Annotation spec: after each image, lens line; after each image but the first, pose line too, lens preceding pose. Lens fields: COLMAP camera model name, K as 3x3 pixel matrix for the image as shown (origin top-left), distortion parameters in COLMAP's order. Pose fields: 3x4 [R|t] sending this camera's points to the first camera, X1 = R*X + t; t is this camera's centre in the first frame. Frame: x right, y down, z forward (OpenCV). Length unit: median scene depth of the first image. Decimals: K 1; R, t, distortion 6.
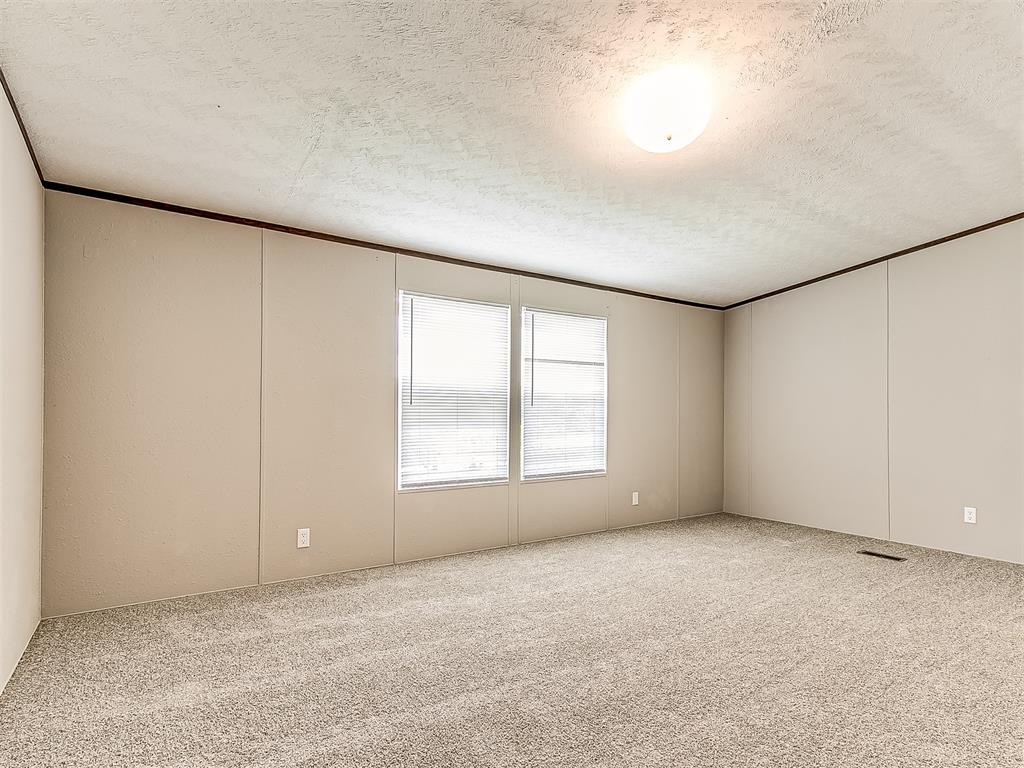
lens RADIAL K [[556.1, 0, 511.1], [0, 556.1, 410.0], [0, 0, 1]] dist [-0.000712, -0.000974]
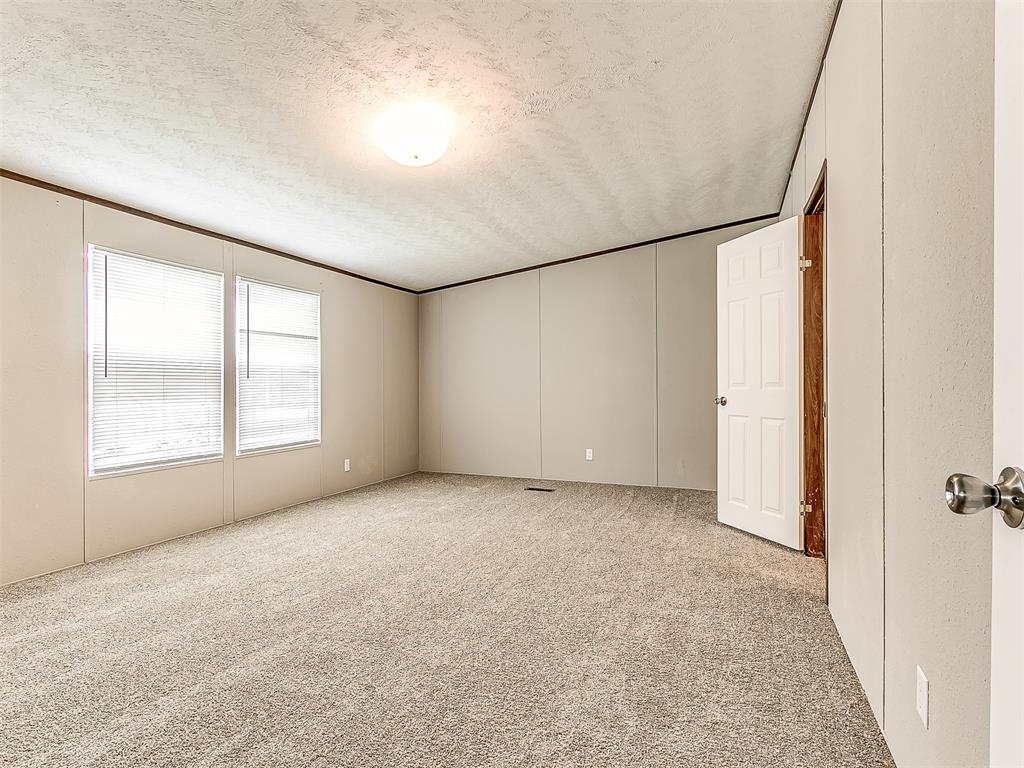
lens RADIAL K [[548.2, 0, 512.0], [0, 548.2, 384.0], [0, 0, 1]] dist [0.000078, -0.001298]
pose [[0.832114, -0.007344, 0.554556, -0.126422], [0.005613, 0.999973, 0.004820, 0.000412], [-0.554576, -0.000898, 0.832133, -0.065881]]
